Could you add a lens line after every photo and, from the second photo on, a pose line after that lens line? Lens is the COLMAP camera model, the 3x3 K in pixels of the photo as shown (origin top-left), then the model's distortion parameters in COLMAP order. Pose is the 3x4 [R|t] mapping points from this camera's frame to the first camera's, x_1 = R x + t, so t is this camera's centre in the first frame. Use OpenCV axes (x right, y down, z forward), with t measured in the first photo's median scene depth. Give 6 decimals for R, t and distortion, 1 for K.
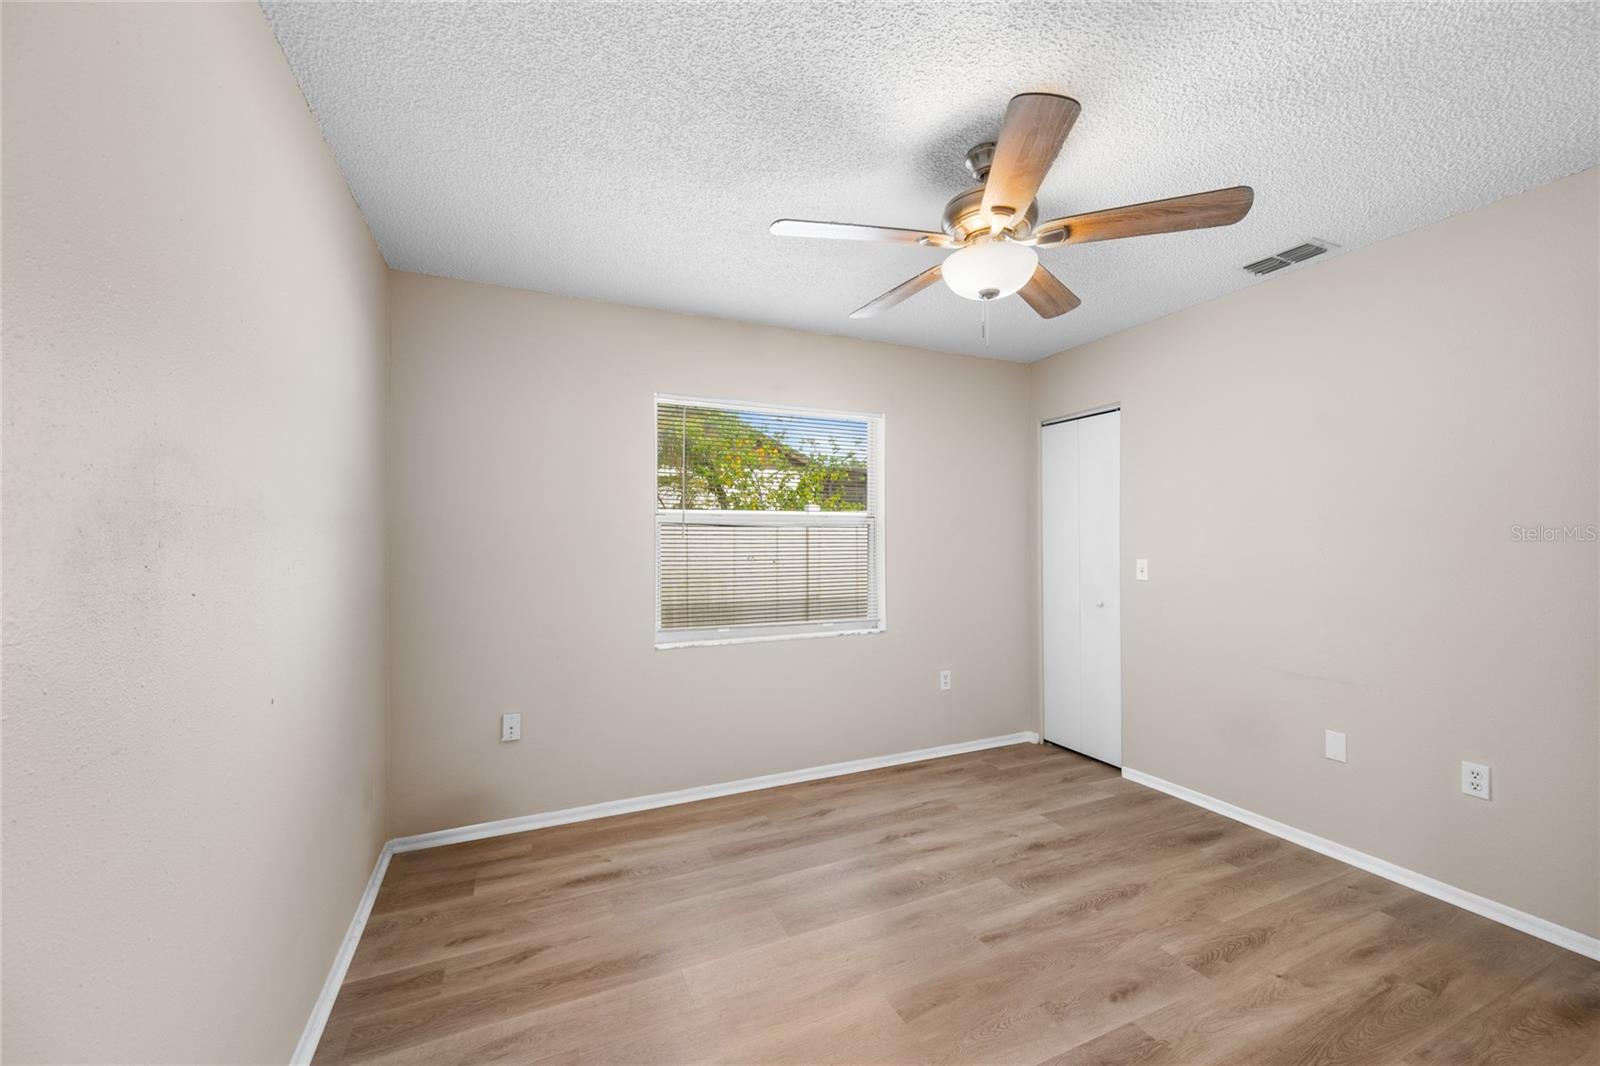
lens RADIAL K [[625.9, 0, 813.0], [0, 625.9, 529.0], [0, 0, 1]] dist [0.000889, -0.000146]
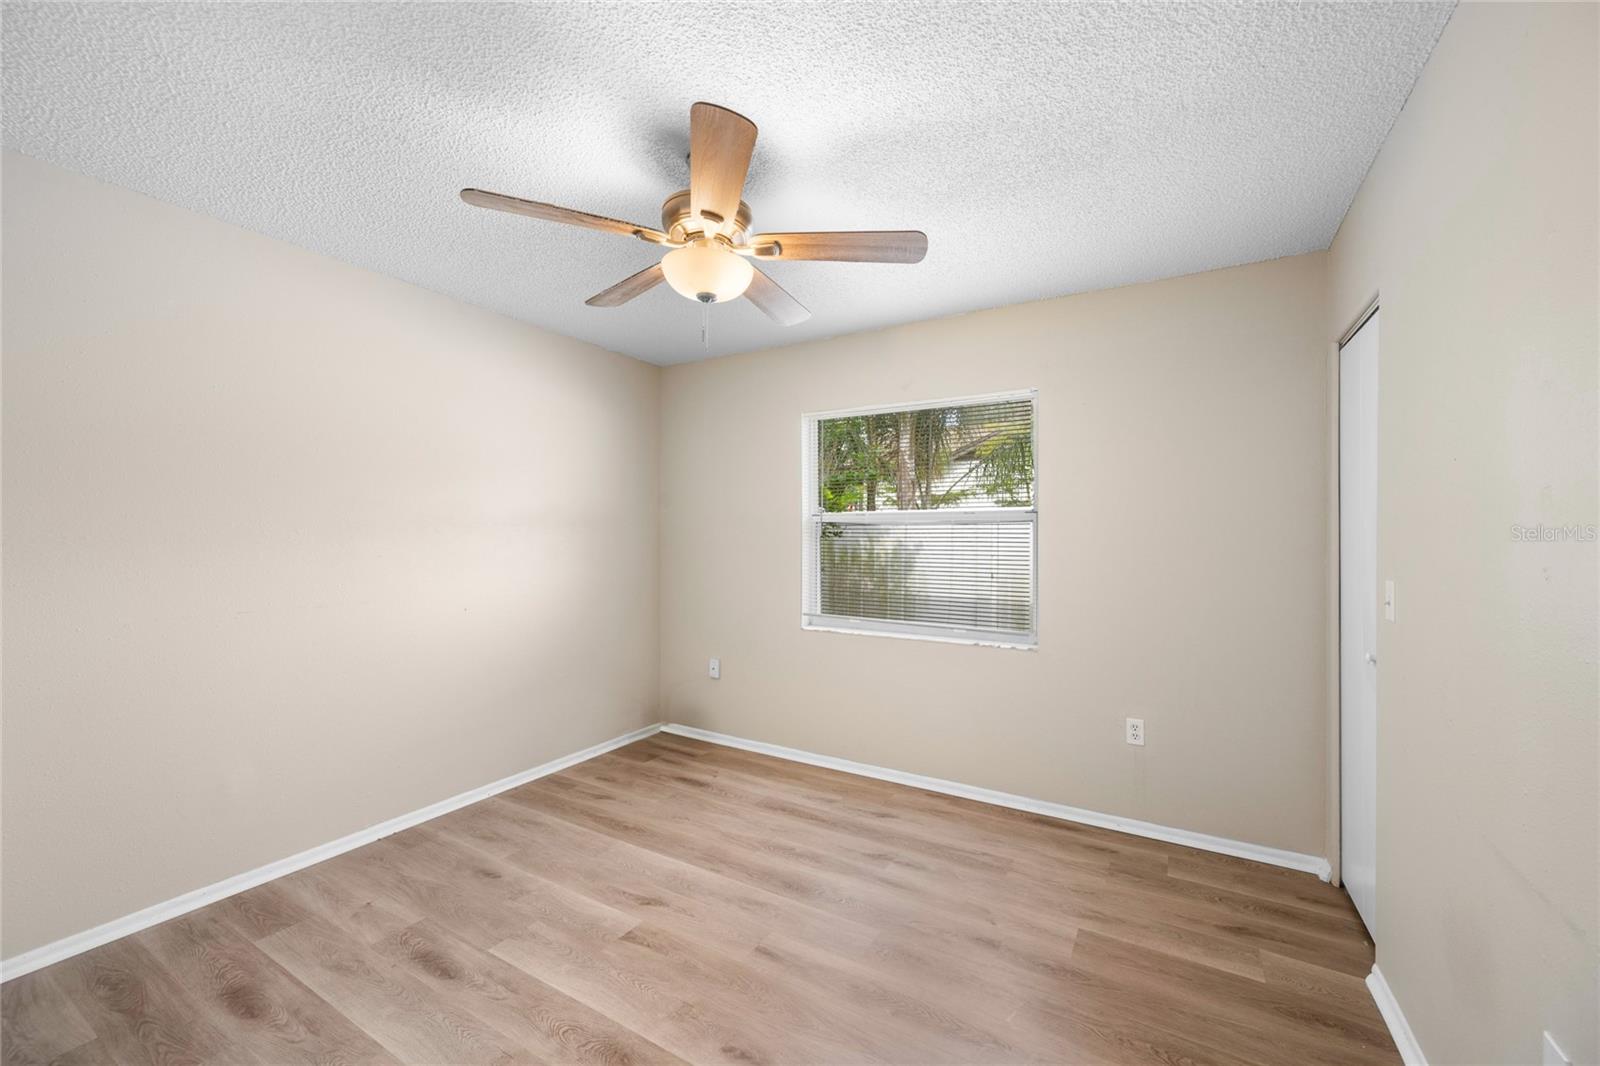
lens RADIAL K [[625.9, 0, 813.0], [0, 625.9, 529.0], [0, 0, 1]] dist [0.000889, -0.000146]
pose [[0.579538, -0.002579, -0.814941, 0.769727], [0.006841, 0.999975, 0.001700, 0.000727], [0.814917, -0.006561, 0.579541, 0.348839]]
